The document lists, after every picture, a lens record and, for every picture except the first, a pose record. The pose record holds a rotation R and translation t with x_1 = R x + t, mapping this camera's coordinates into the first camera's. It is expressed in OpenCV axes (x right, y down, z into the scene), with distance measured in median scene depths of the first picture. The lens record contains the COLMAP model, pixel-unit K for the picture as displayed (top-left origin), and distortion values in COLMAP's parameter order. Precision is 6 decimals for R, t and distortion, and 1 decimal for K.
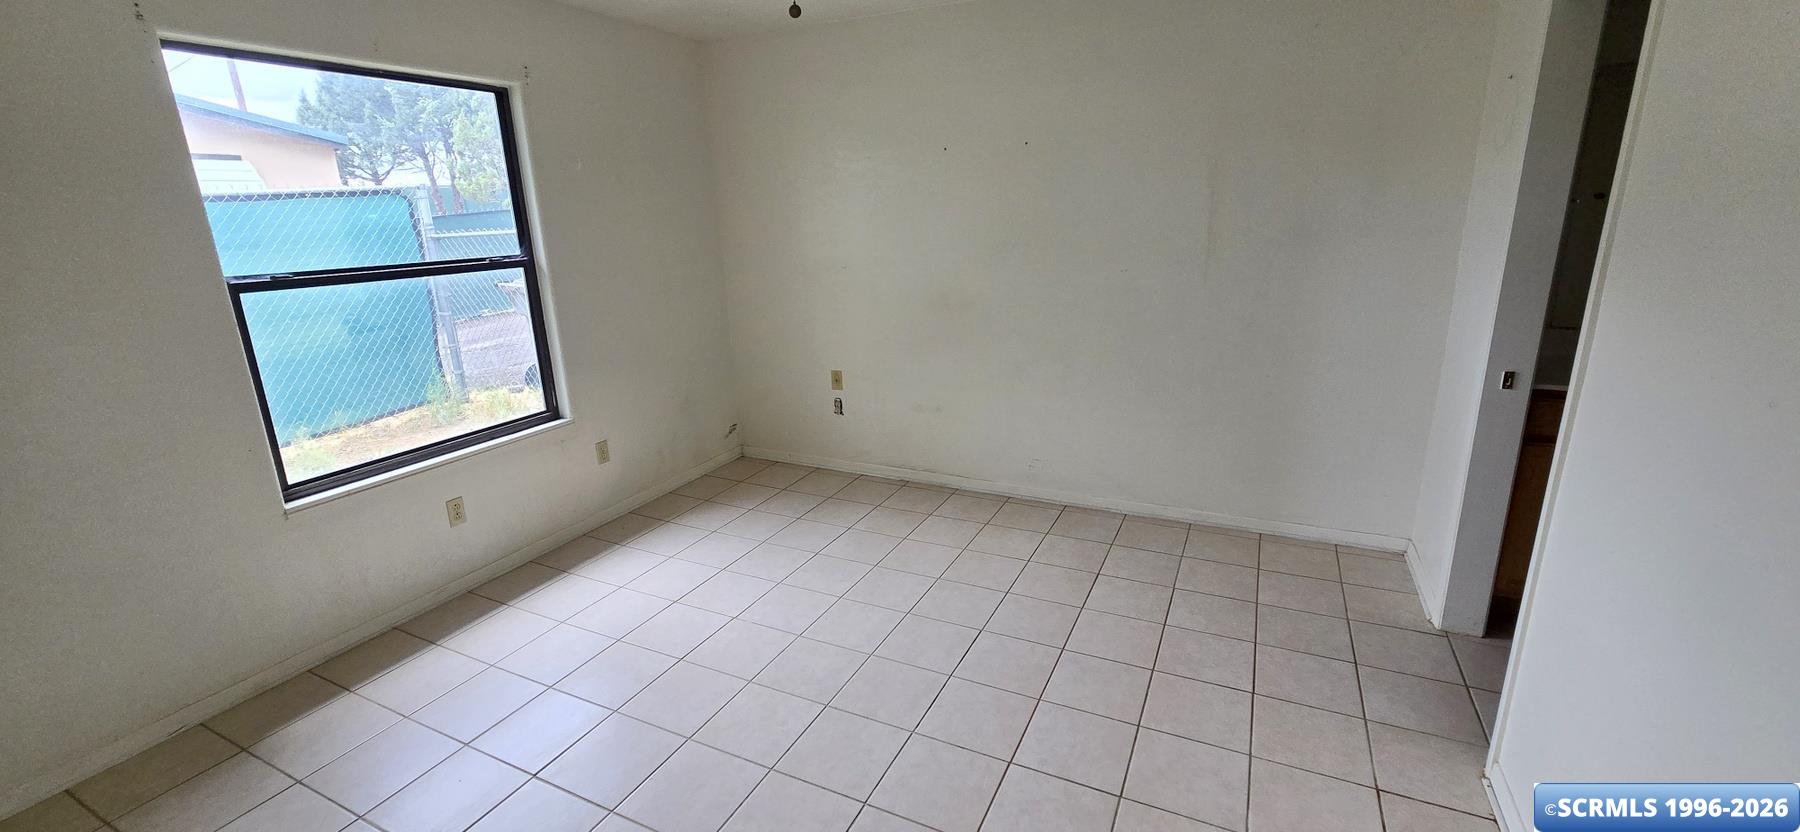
lens RADIAL K [[715.9, 0, 878.0], [0, 715.9, 400.7], [0, 0, 1]] dist [-0.001190, -0.000193]
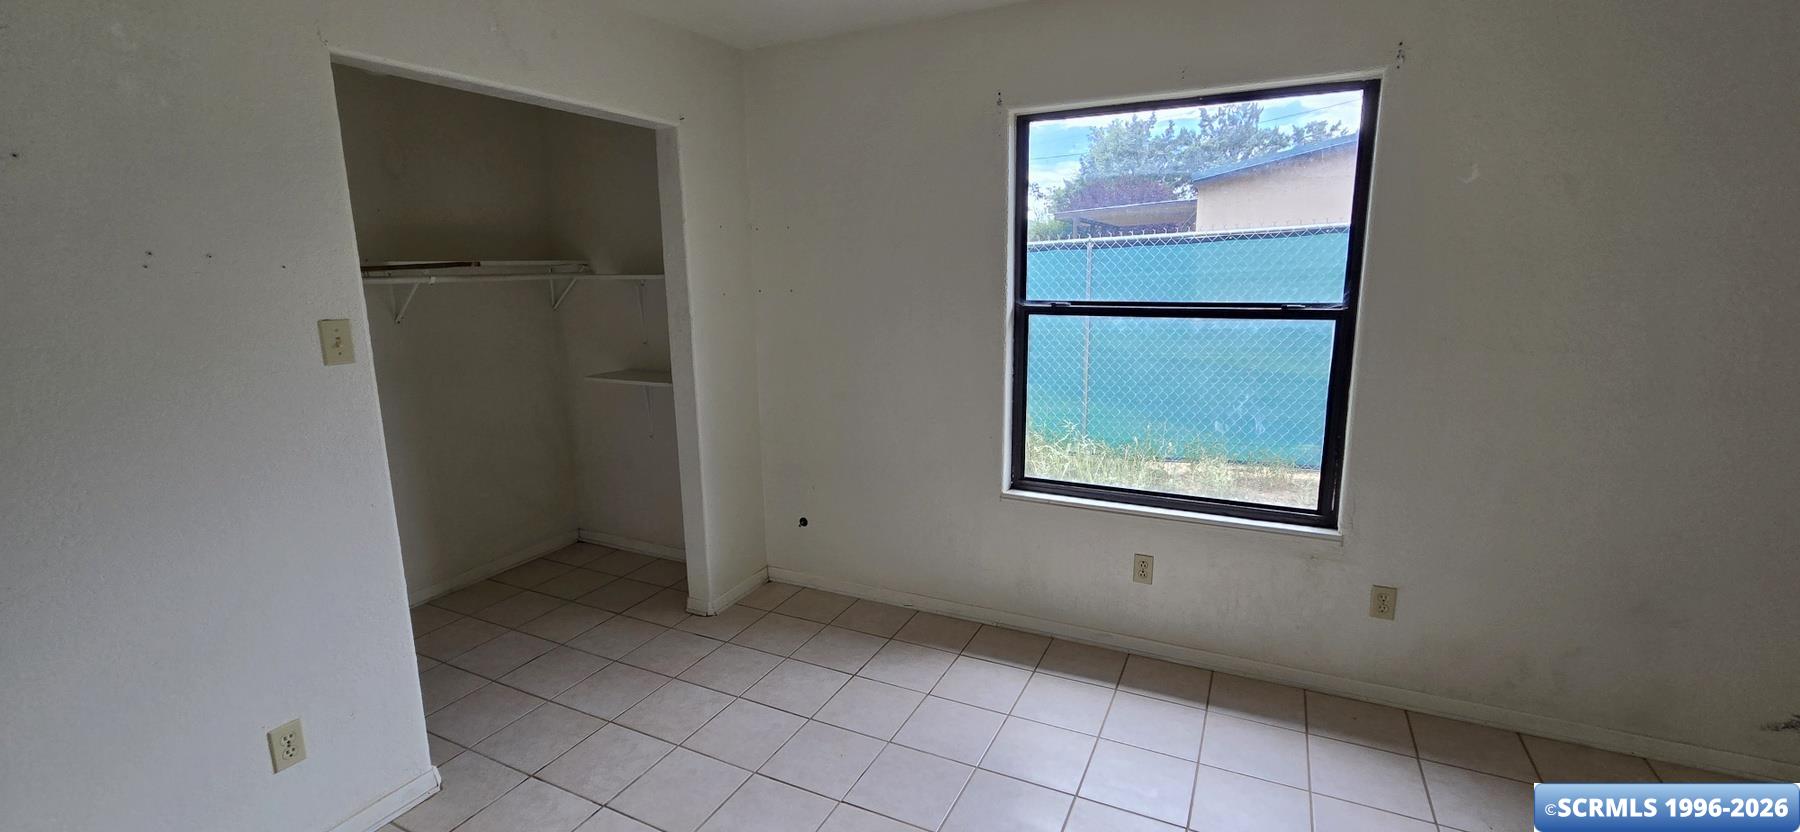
lens RADIAL K [[744.4, 0, 900.5], [0, 744.4, 411.5], [0, 0, 1]] dist [-0.004109, -0.000186]
pose [[0.035377, 0.221820, -0.974446, 0.293289], [-0.245853, 0.947022, 0.206652, -0.160596], [0.968661, 0.232260, 0.088038, 0.569266]]
